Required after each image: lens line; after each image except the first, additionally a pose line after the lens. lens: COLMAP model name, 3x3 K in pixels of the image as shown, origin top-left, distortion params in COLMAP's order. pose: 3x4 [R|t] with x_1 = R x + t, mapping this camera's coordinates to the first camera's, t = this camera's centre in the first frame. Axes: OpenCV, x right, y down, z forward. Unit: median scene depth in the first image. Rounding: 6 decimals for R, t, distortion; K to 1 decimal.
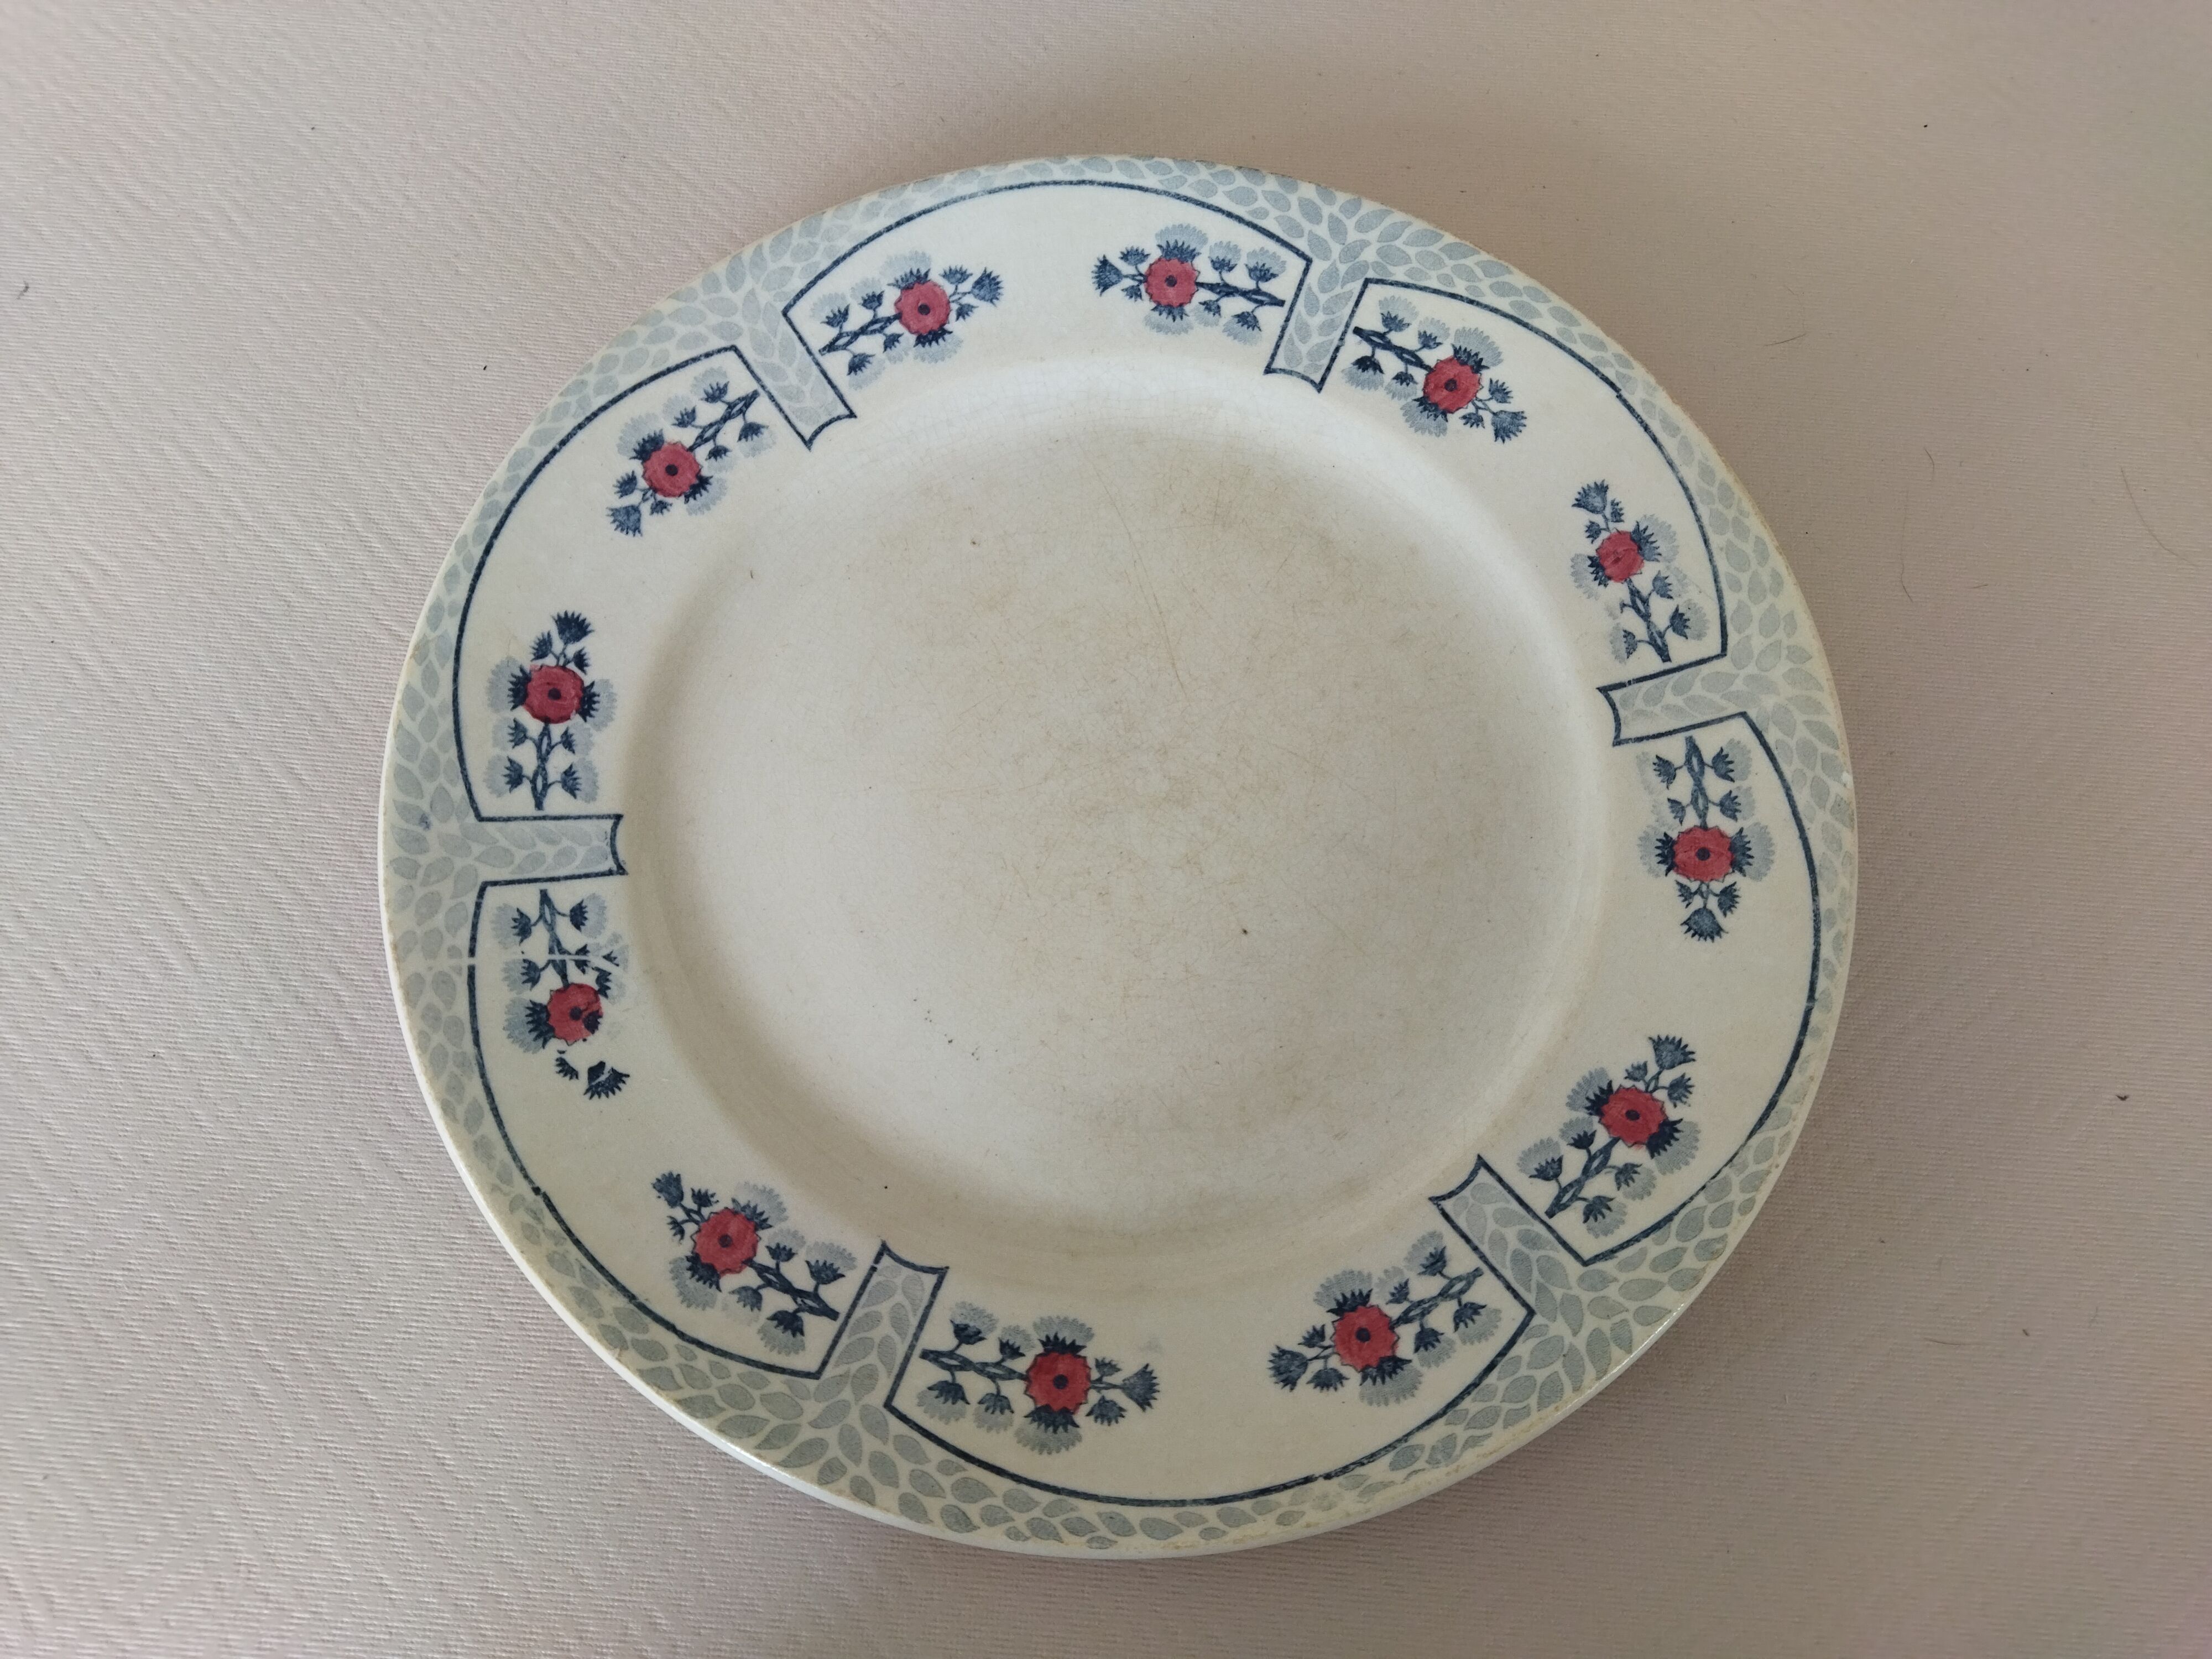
lens RADIAL K [[1599.7, 0, 1091.5], [0, 1599.7, 833.4], [0, 0, 1]] dist [0.050538, -0.065234]
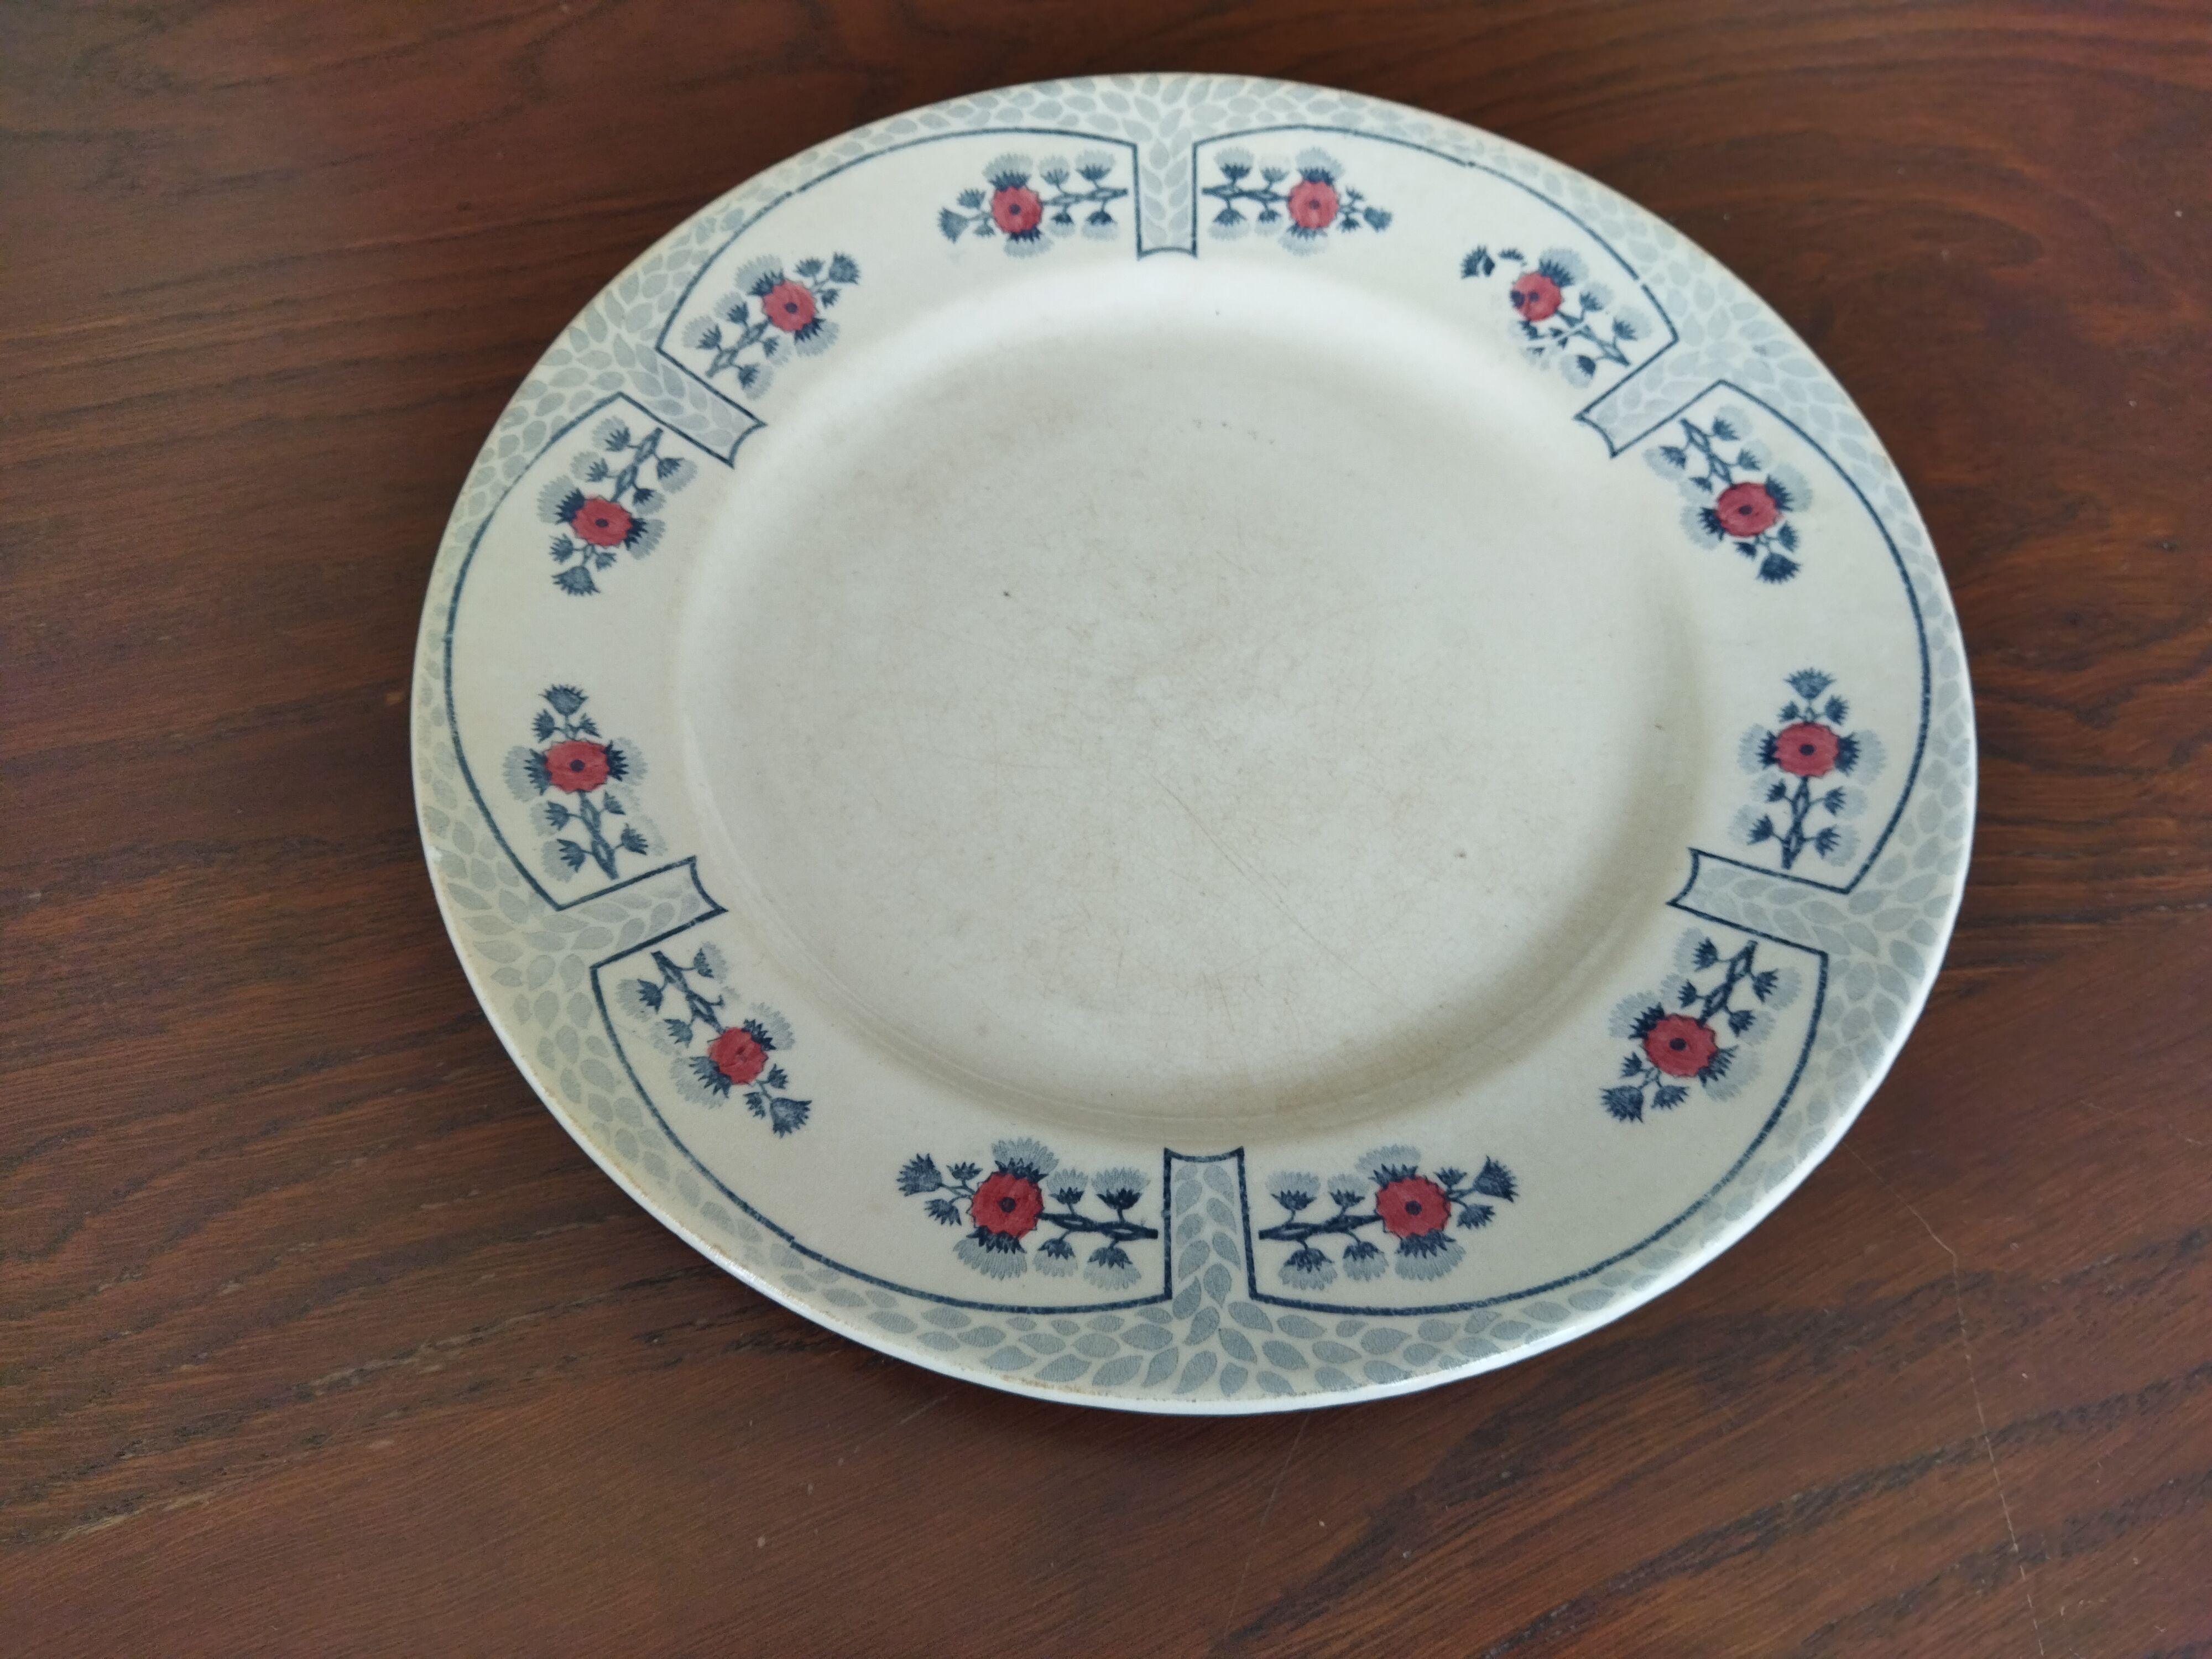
lens RADIAL K [[1695.9, 0, 1103.5], [0, 1695.9, 844.2], [0, 0, 1]] dist [0.040984, -0.002510]
pose [[-0.919104, 0.348346, -0.184126, 0.309608], [-0.378082, -0.648177, 0.661000, -0.814688], [0.110911, 0.677143, 0.727445, 0.362082]]
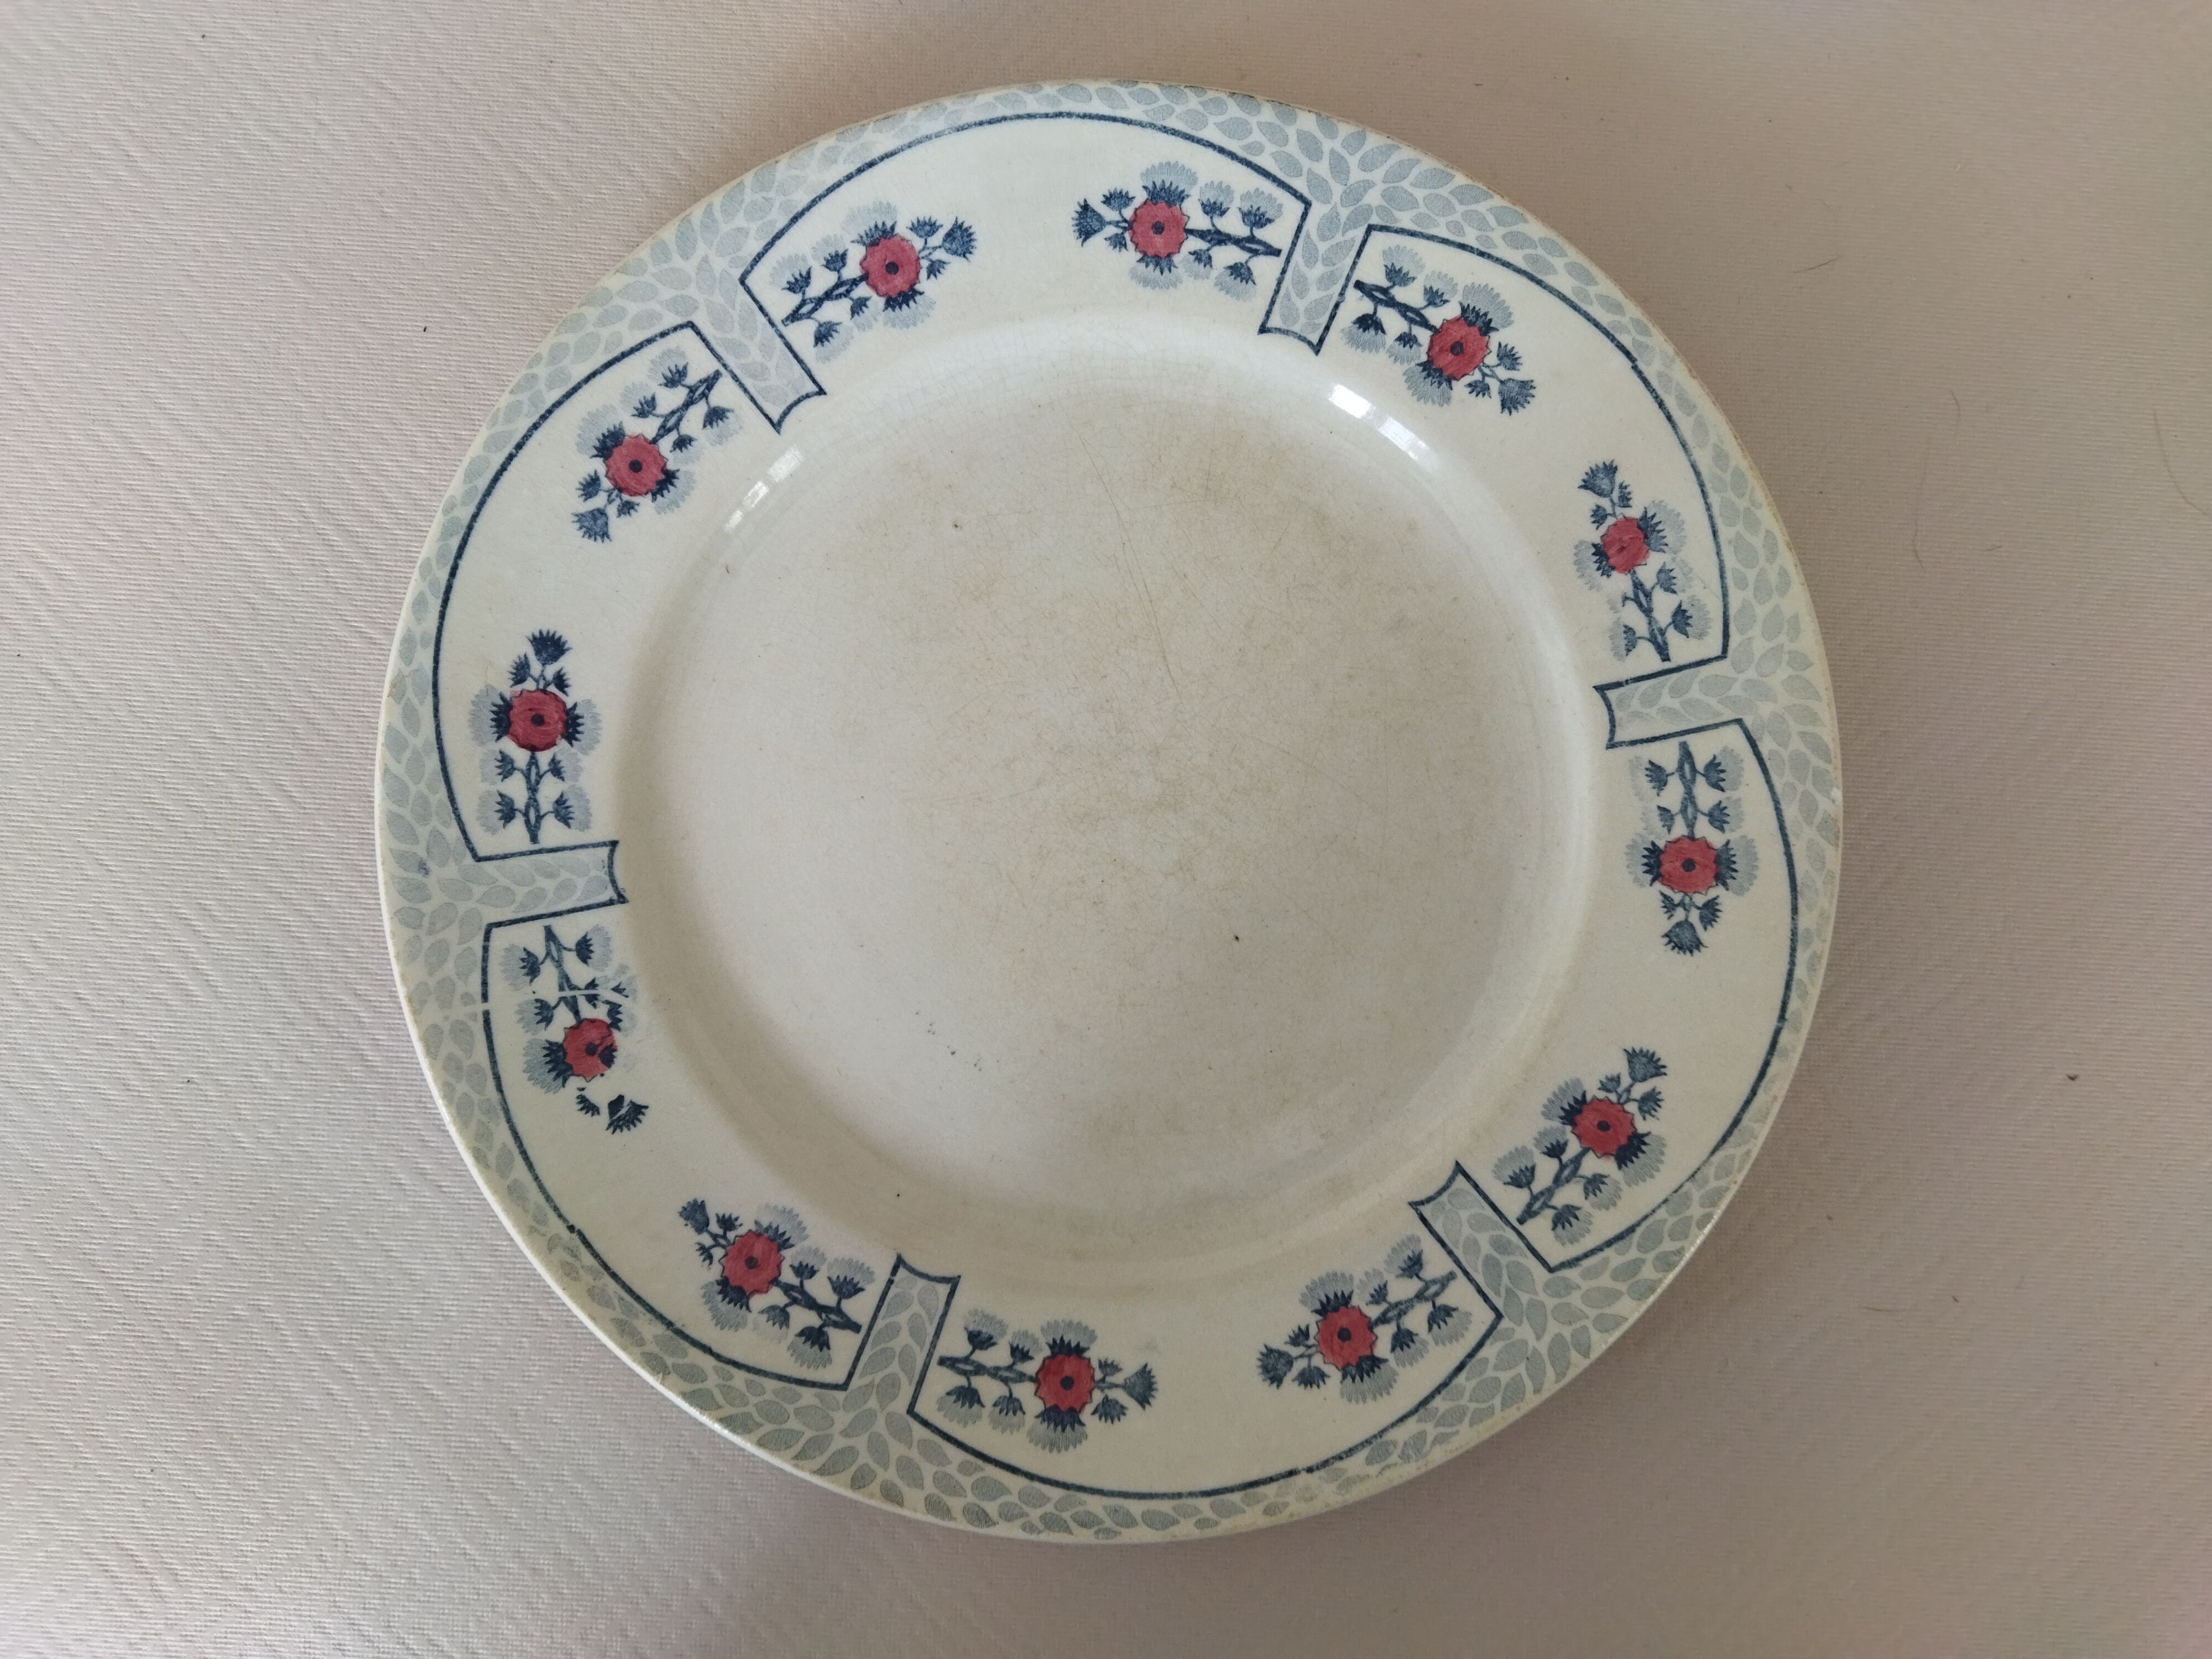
lens RADIAL K [[1599.7, 0, 1091.5], [0, 1599.7, 833.4], [0, 0, 1]] dist [0.050538, -0.065234]
pose [[0.999787, -0.020531, 0.002021, 0.002598], [0.019462, 0.971134, 0.237737, -0.265336], [-0.006844, -0.237647, 0.971327, 0.023882]]
